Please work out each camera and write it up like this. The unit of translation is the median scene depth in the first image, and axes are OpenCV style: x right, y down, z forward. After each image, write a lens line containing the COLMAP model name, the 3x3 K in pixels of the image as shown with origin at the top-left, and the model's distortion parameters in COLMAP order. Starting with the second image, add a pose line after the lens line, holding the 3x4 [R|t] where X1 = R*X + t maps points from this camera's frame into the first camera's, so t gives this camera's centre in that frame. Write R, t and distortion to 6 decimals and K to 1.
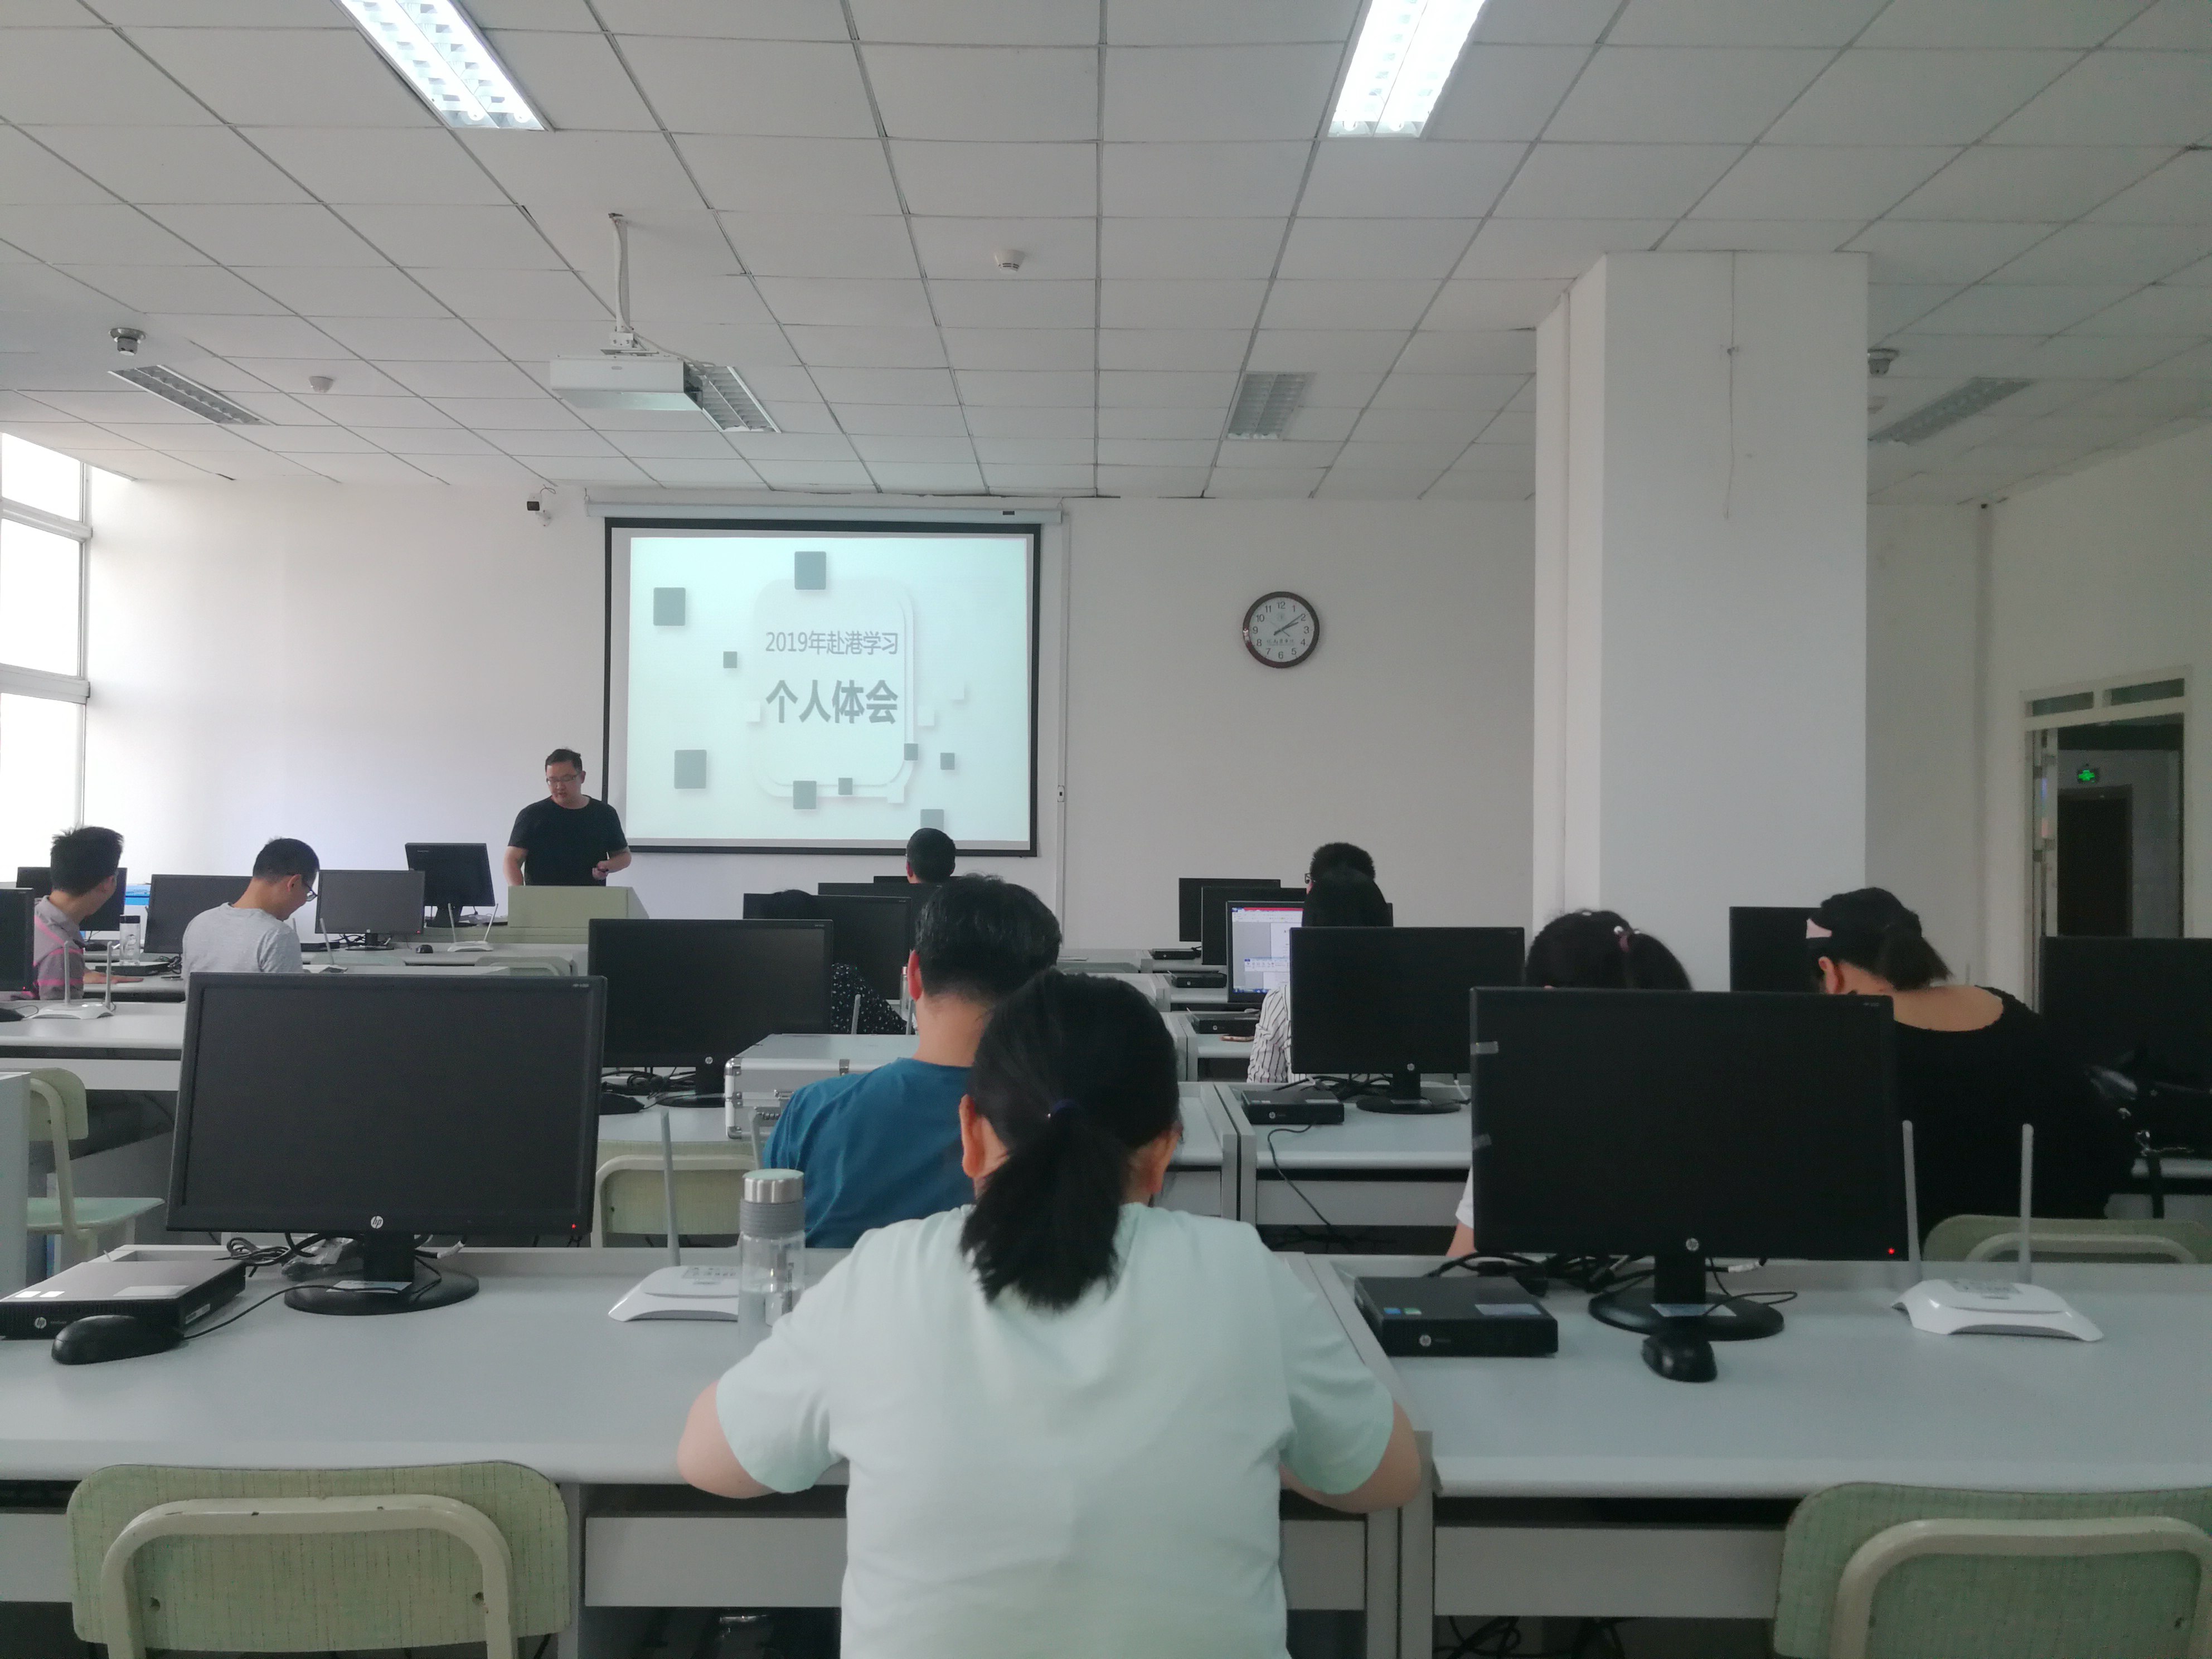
lens RADIAL K [[1769.2, 0, 1101.2], [0, 1769.2, 826.5], [0, 0, 1]] dist [0.061117, -0.063762]
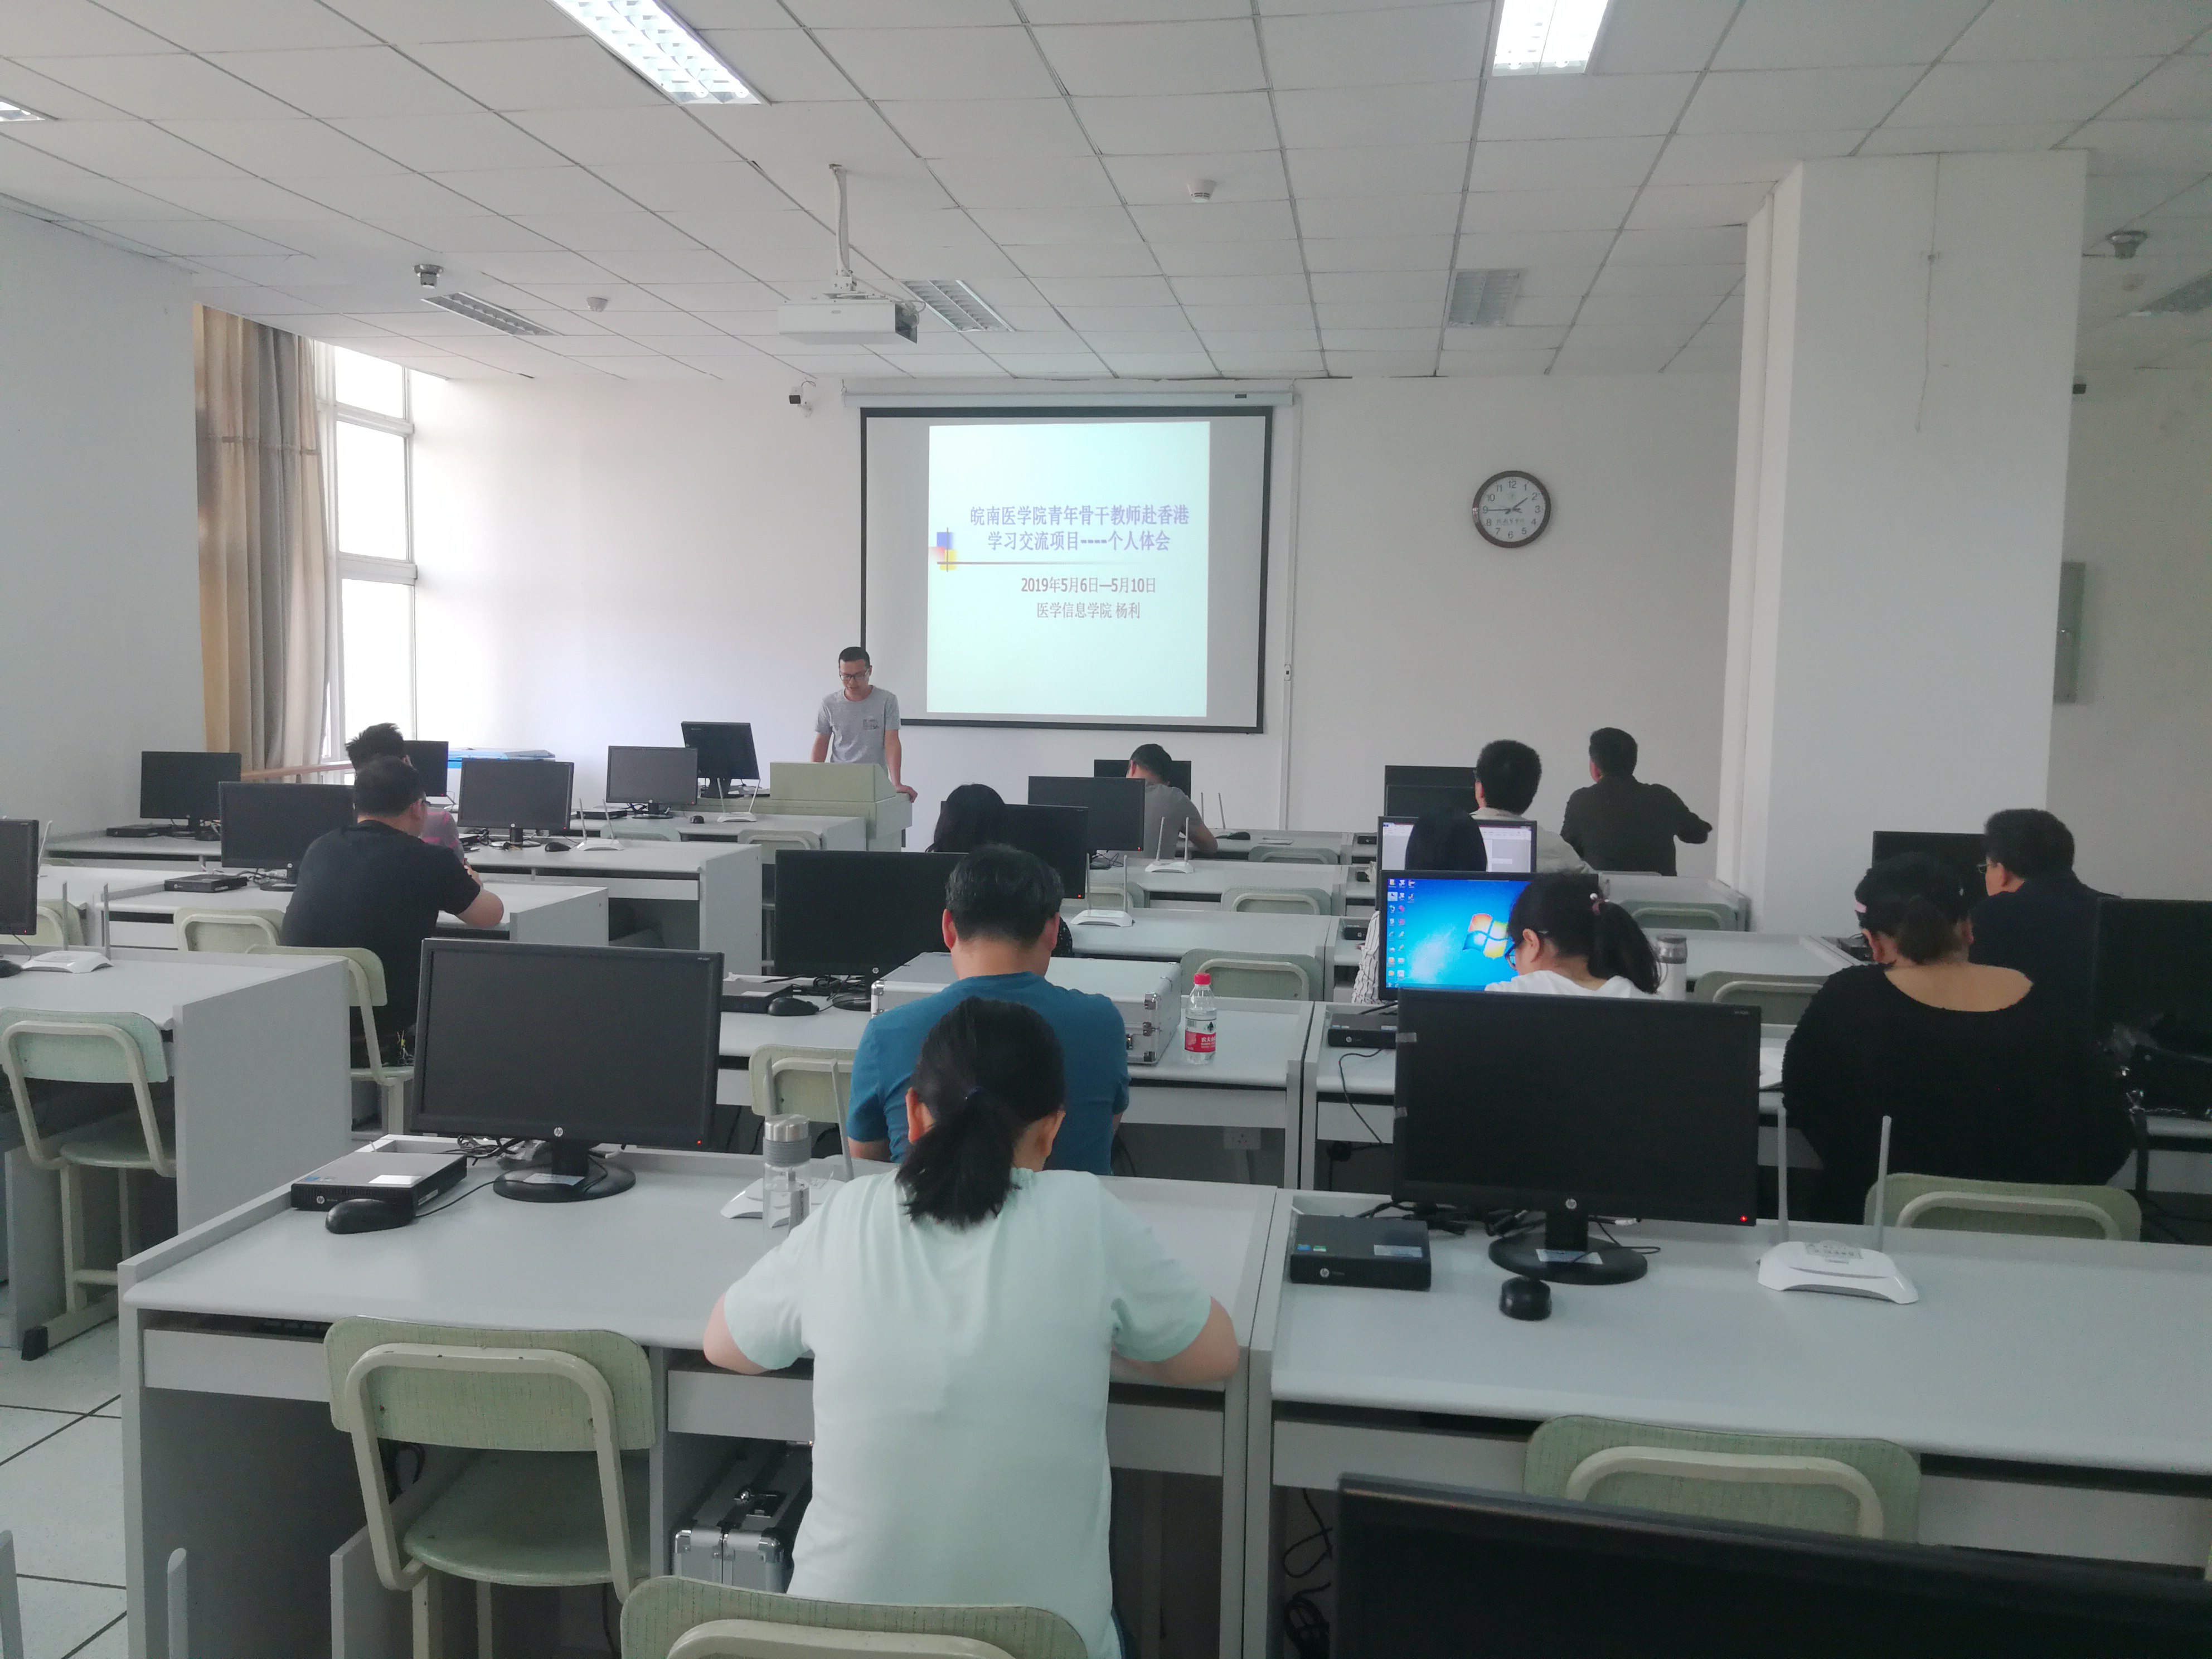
lens RADIAL K [[1768.6, 0, 1112.2], [0, 1768.6, 832.2], [0, 0, 1]] dist [0.102779, -0.159480]
pose [[0.987467, 0.022465, -0.156220, 0.081590], [-0.007193, 0.995195, 0.097644, -0.053306], [0.157663, -0.095296, 0.982884, -0.087648]]
